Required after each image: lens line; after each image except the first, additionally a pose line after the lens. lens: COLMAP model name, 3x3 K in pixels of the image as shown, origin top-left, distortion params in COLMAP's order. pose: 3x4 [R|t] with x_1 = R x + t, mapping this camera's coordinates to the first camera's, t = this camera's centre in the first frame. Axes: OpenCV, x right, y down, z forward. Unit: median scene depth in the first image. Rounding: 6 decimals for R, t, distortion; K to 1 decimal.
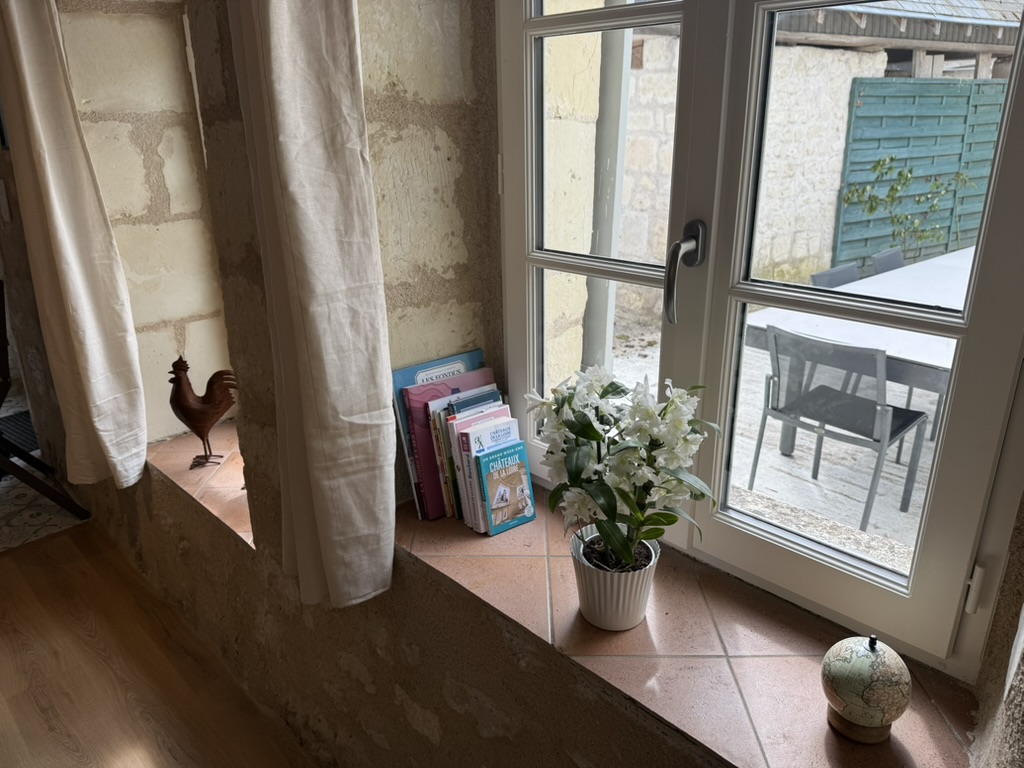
lens RADIAL K [[717.5, 0, 516.3], [0, 717.5, 382.5], [0, 0, 1]] dist [0.024226, -0.032710]
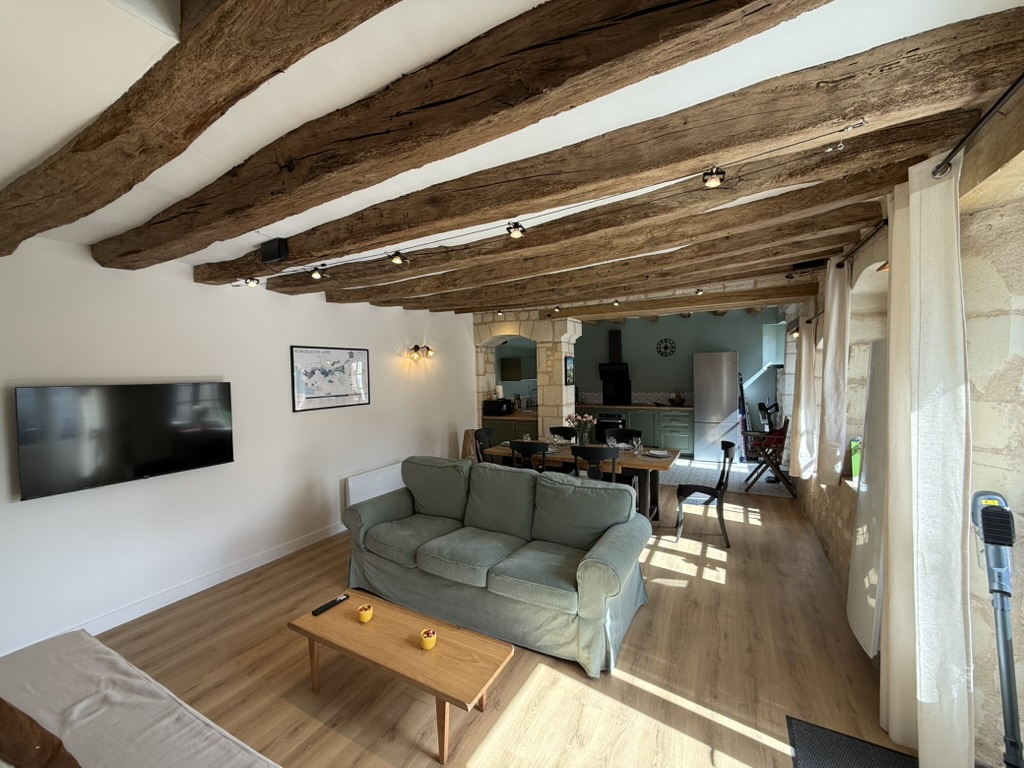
lens RADIAL K [[404.3, 0, 512.6], [0, 404.3, 384.6], [0, 0, 1]] dist [-0.001568, 0.000477]
pose [[0.285644, 0.040455, -0.957481, 1.608050], [-0.323897, 0.944390, -0.056726, 0.486287], [0.901941, 0.326329, 0.282863, -1.663409]]
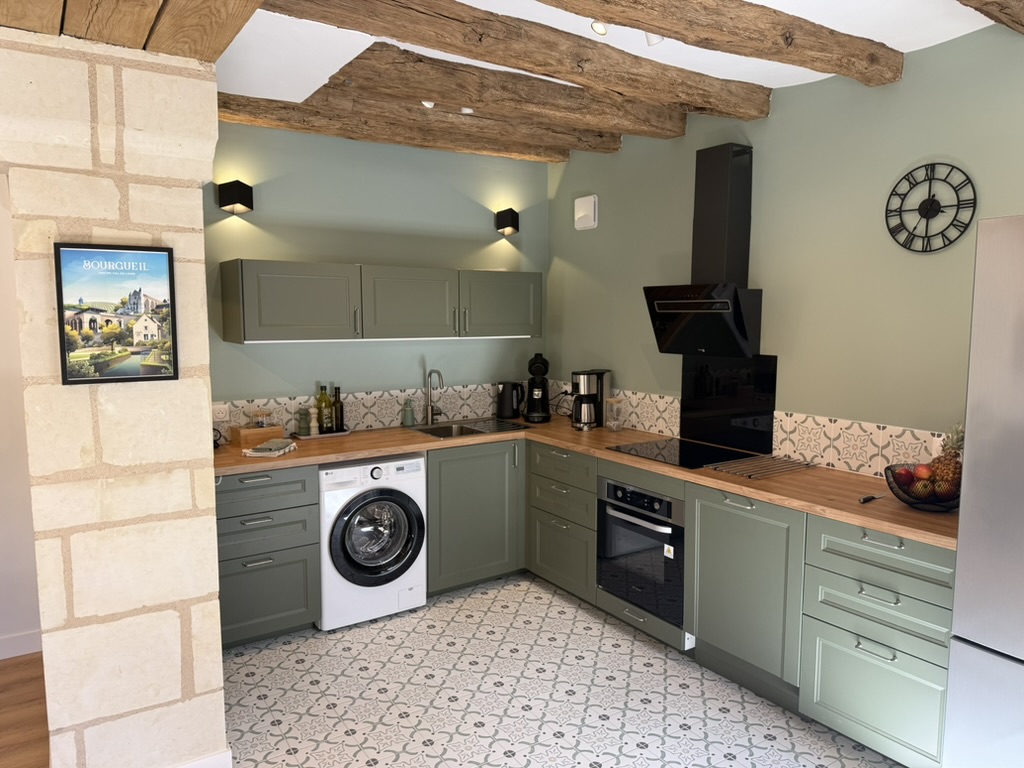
lens RADIAL K [[717.5, 0, 513.2], [0, 717.5, 385.1], [0, 0, 1]] dist [0.024226, -0.032710]
pose [[-0.207941, 0.117442, -0.971065, -1.230070], [-0.344292, 0.920446, 0.185046, -0.646787], [0.915545, 0.372809, -0.150965, 1.441028]]
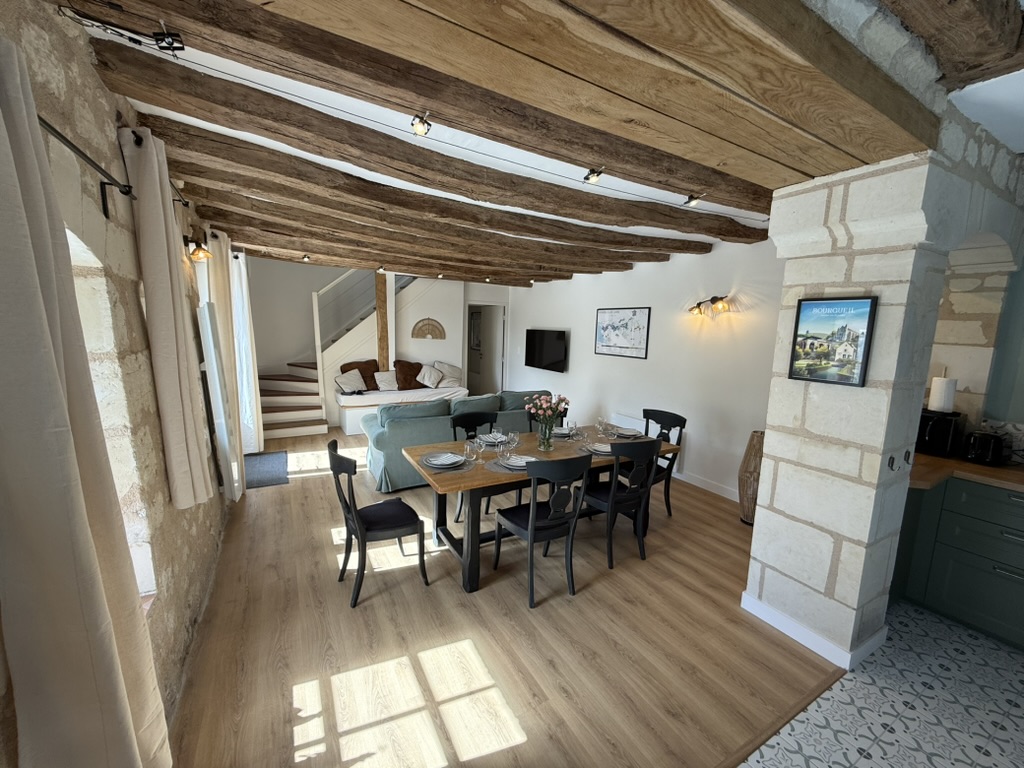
lens RADIAL K [[404.3, 0, 512.1], [0, 404.3, 384.1], [0, 0, 1]] dist [-0.001568, 0.000477]
pose [[-0.965578, -0.050709, 0.255123, -1.969507], [0.077622, 0.879949, 0.468684, -0.840269], [-0.248262, 0.472354, -0.845723, 1.962514]]
